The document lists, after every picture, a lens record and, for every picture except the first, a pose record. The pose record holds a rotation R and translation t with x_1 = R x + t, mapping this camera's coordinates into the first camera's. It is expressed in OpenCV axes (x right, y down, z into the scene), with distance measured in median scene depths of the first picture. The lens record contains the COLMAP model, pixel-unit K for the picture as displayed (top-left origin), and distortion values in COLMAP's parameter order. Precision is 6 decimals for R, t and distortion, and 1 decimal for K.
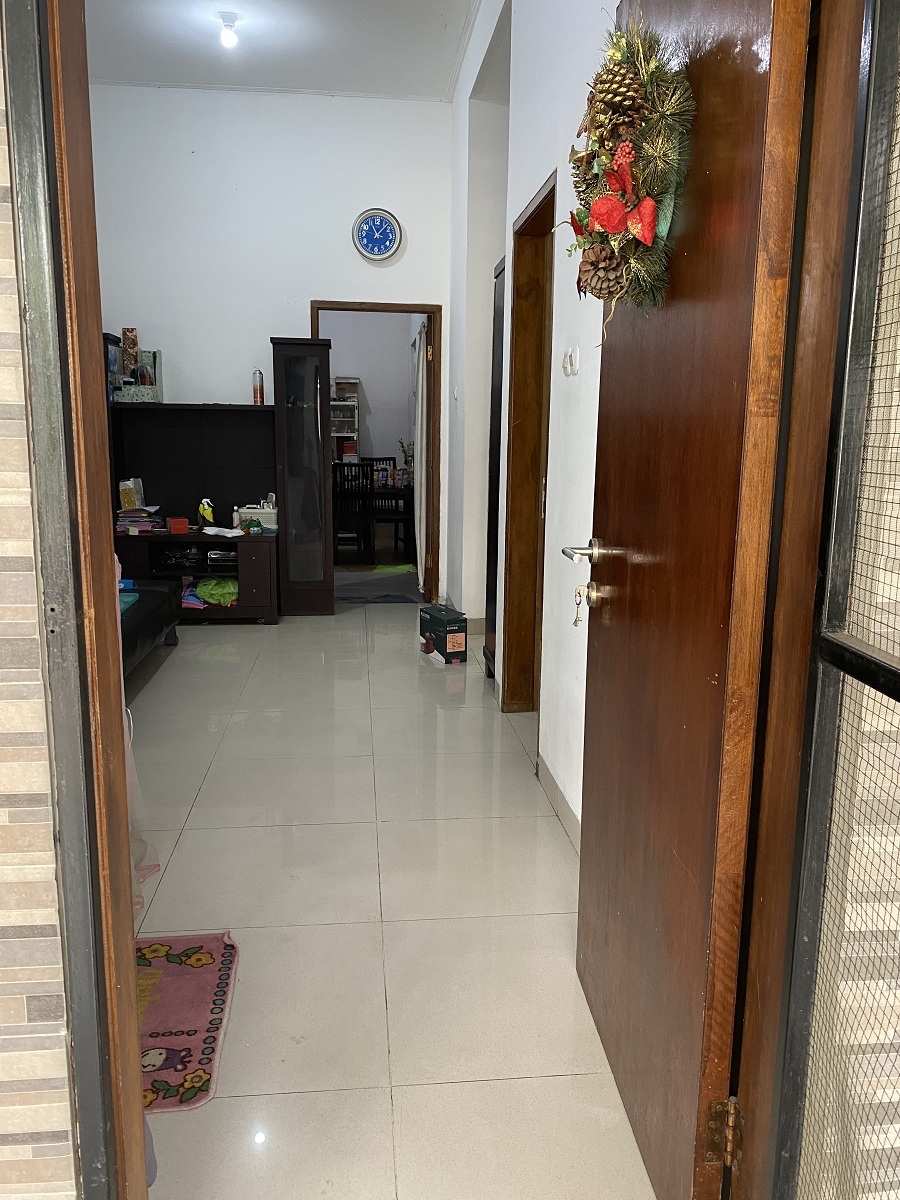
lens RADIAL K [[907.7, 0, 452.8], [0, 907.7, 594.0], [0, 0, 1]] dist [-0.006939, -0.007163]
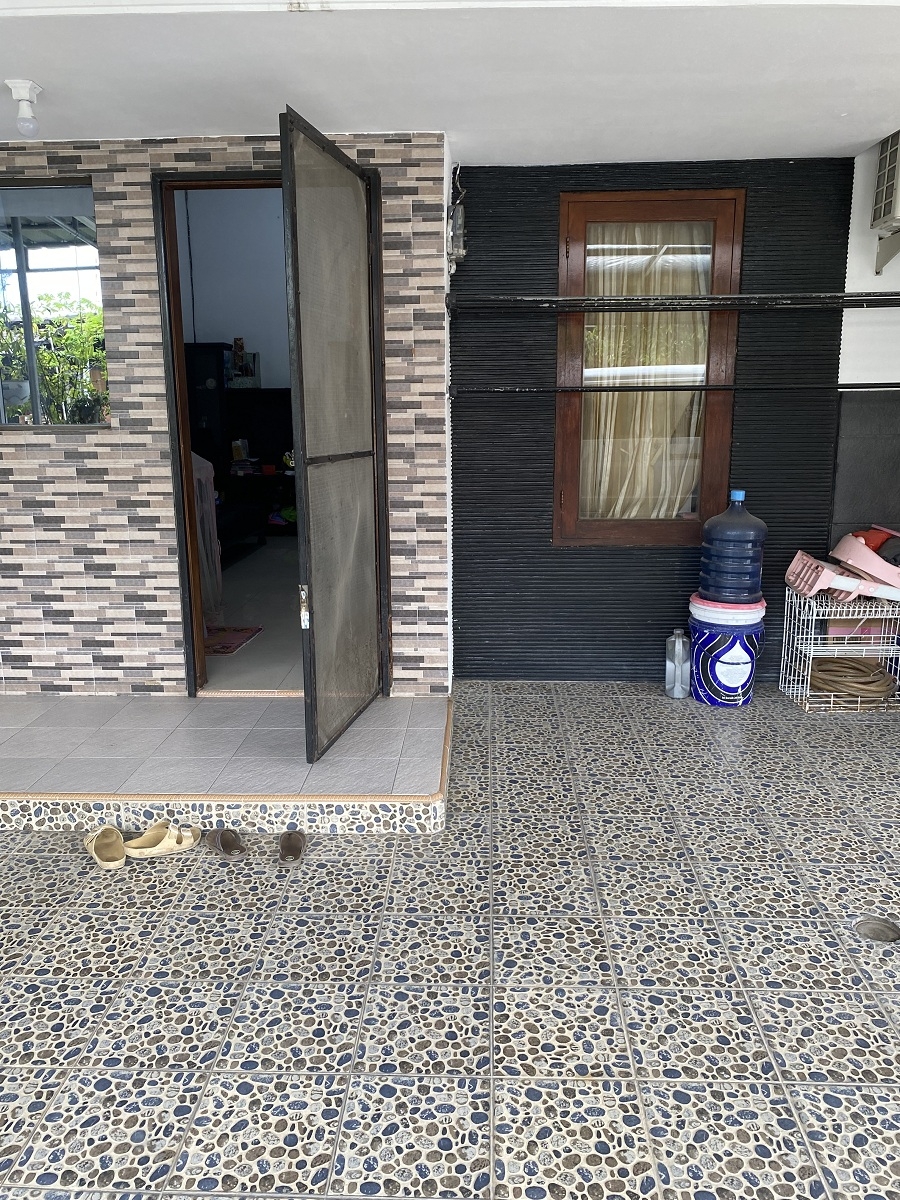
lens RADIAL K [[907.7, 0, 448.2], [0, 907.7, 595.4], [0, 0, 1]] dist [-0.006939, -0.007163]
pose [[0.988558, 0.008333, -0.150609, 0.215303], [-0.003497, 0.999471, 0.032345, 0.081616], [0.150799, -0.031448, 0.988064, -0.440952]]
